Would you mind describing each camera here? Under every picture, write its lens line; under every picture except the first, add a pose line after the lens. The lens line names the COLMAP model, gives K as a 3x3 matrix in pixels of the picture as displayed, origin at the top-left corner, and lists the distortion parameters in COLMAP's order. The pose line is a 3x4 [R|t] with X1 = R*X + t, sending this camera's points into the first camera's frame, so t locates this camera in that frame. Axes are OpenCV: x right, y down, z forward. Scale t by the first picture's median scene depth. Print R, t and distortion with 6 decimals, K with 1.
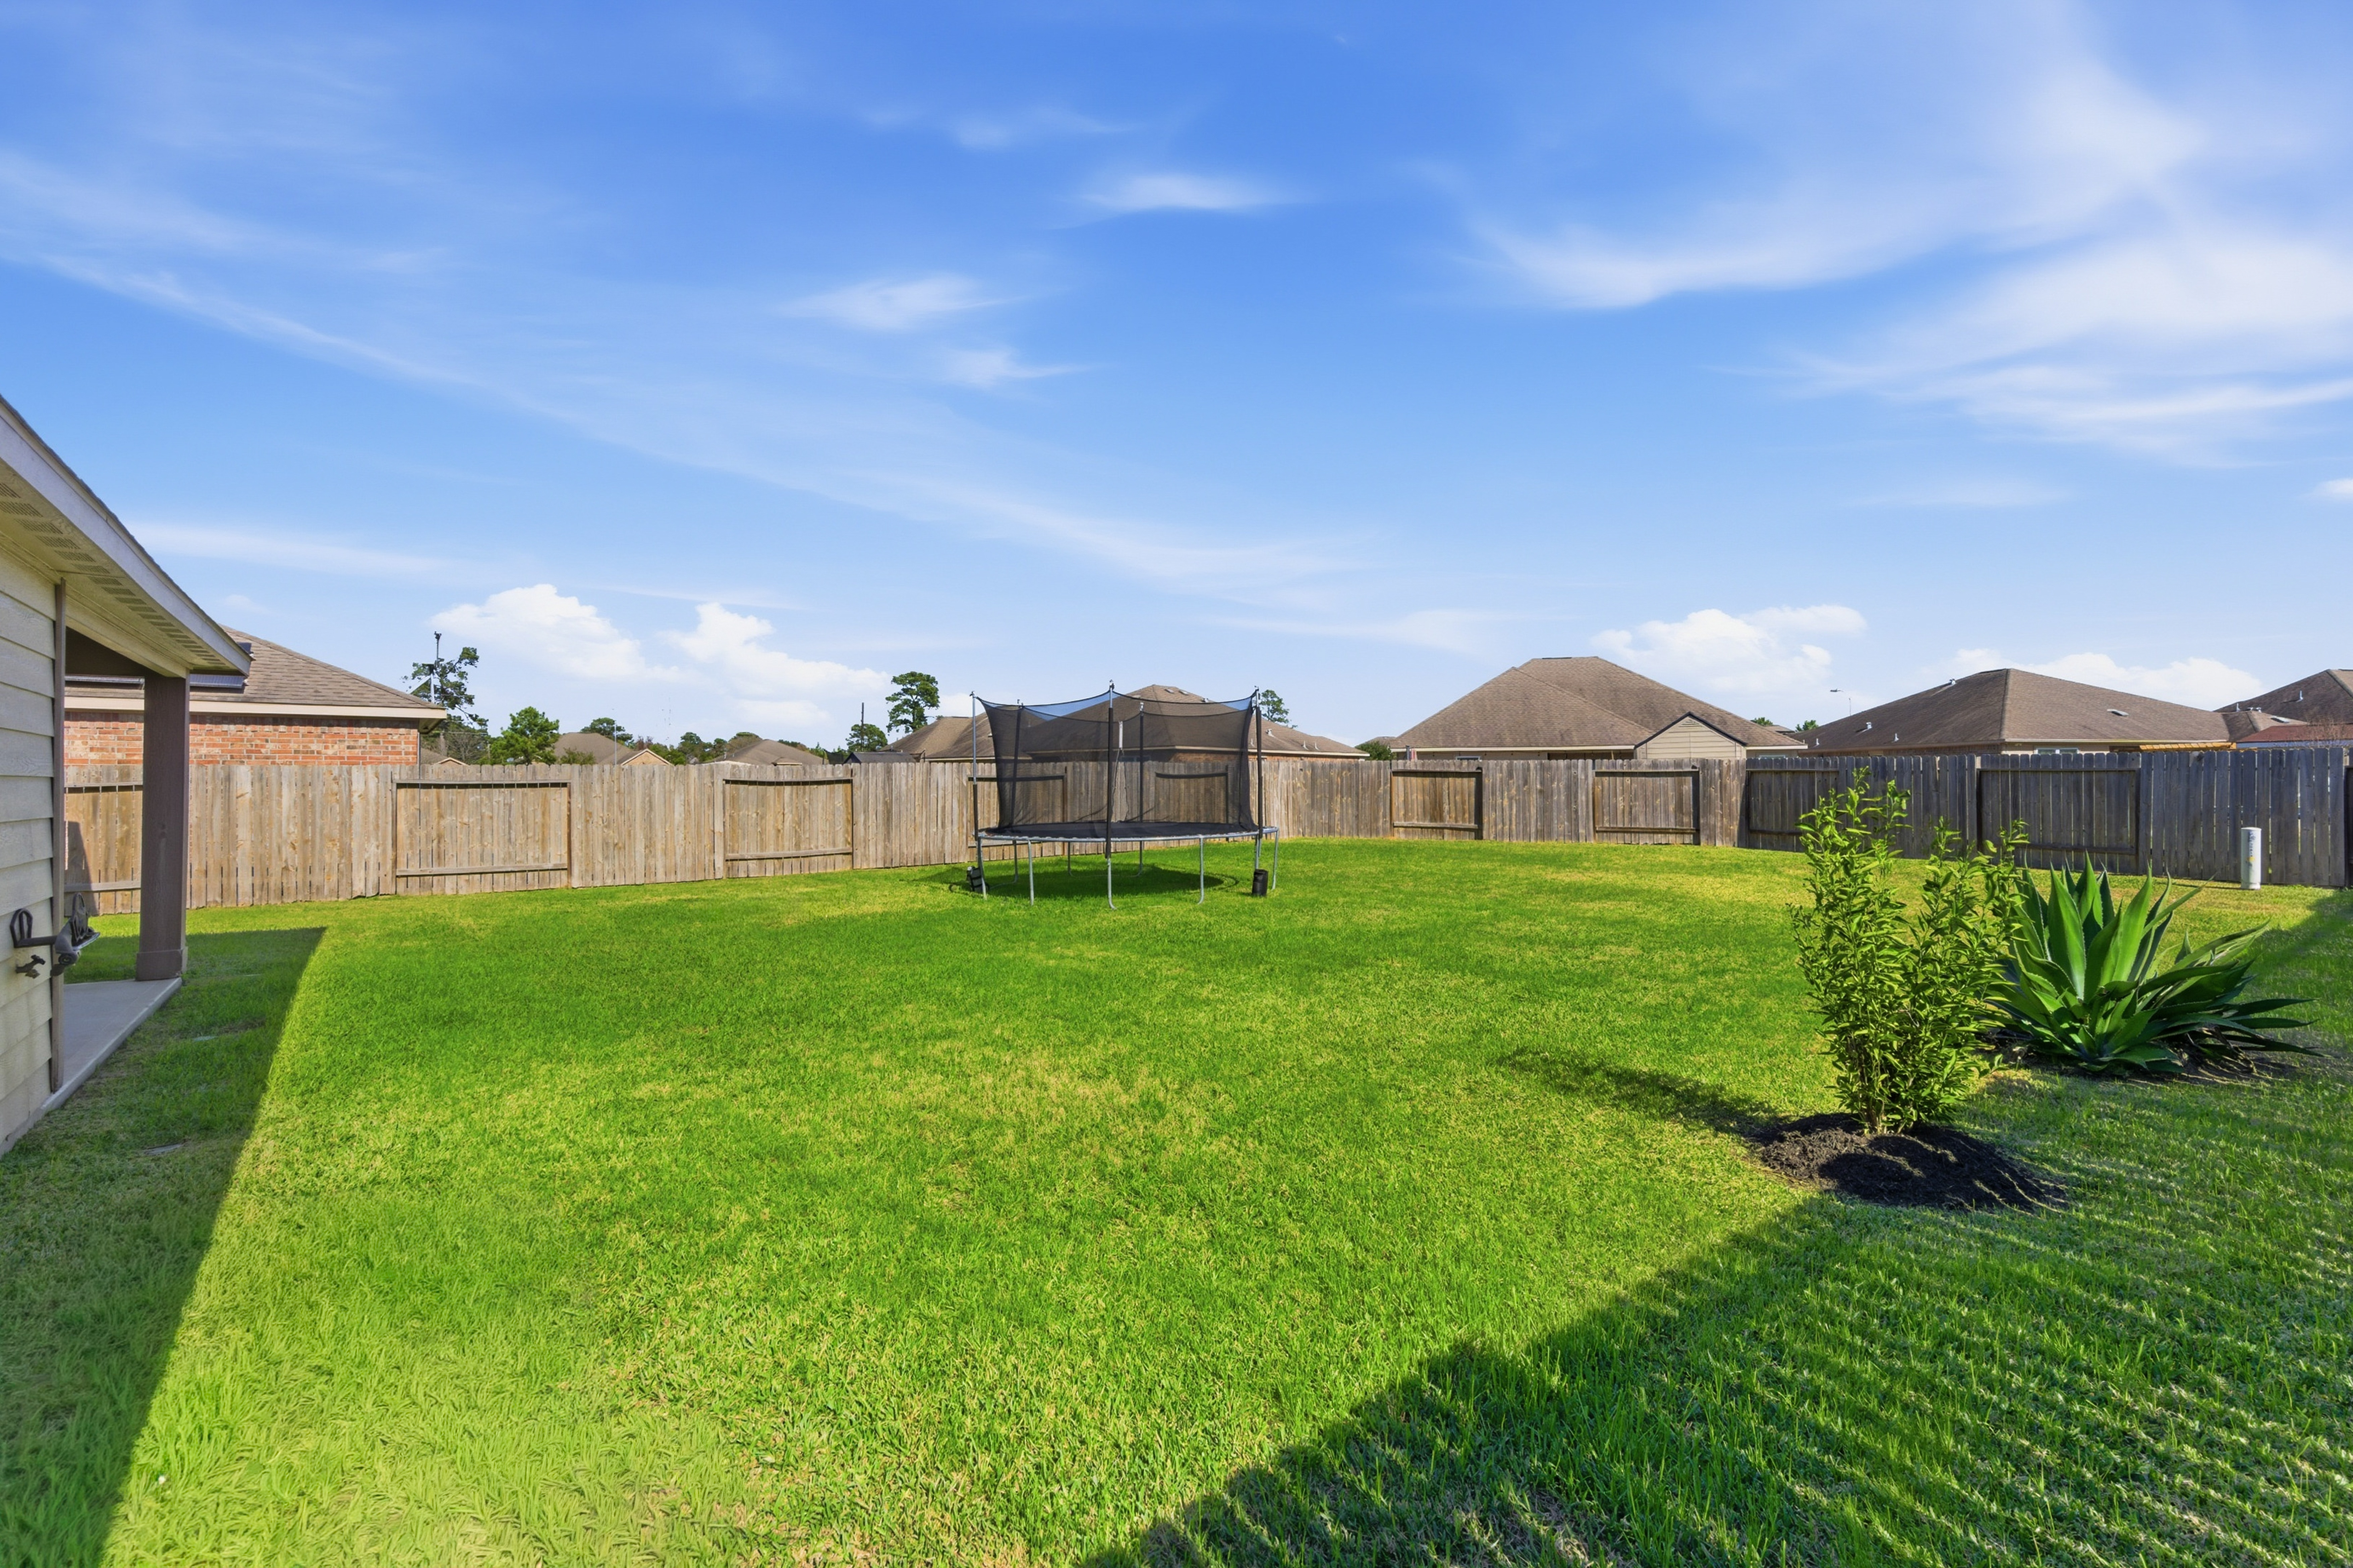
lens RADIAL K [[1067.1, 0, 1180.7], [0, 1067.1, 780.7], [0, 0, 1]] dist [0.003718, 0.001624]
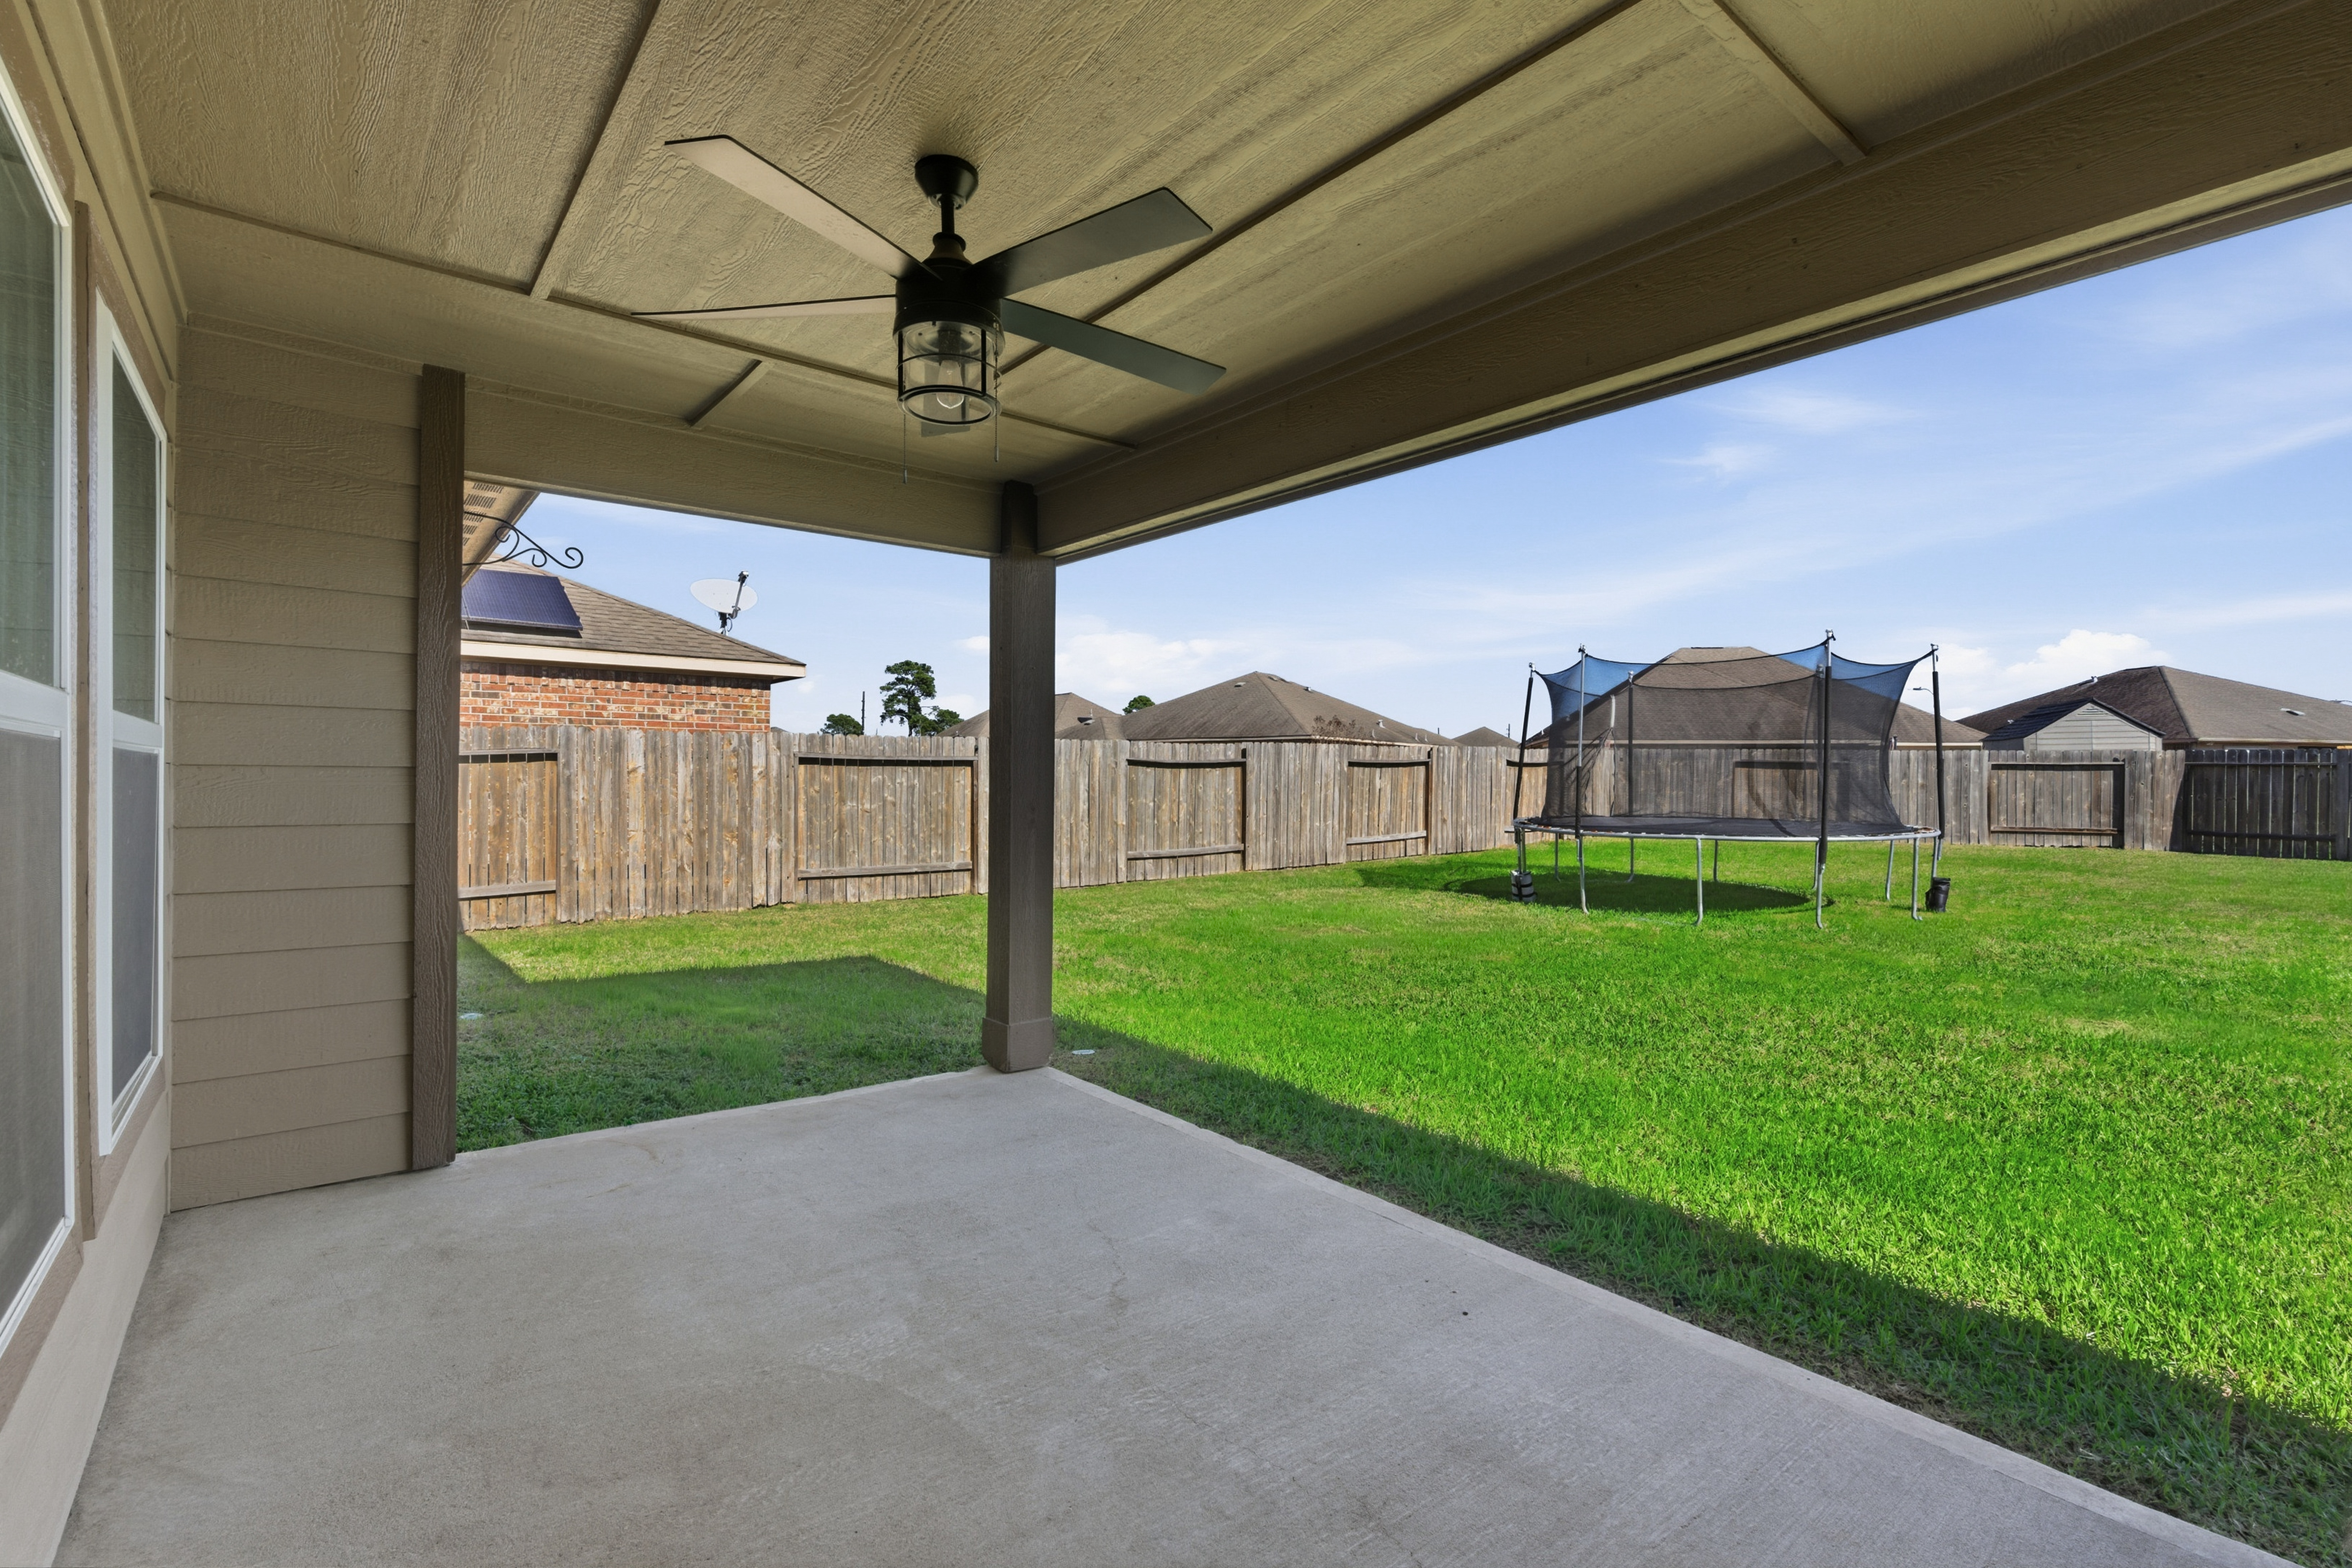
lens RADIAL K [[1066.7, 0, 1172.5], [0, 1066.7, 786.6], [0, 0, 1]] dist [0.003718, 0.001624]
pose [[0.999065, 0.009446, 0.042187, -0.414940], [-0.009814, 0.999916, 0.008503, 0.011828], [-0.042103, -0.008909, 0.999074, 0.187845]]
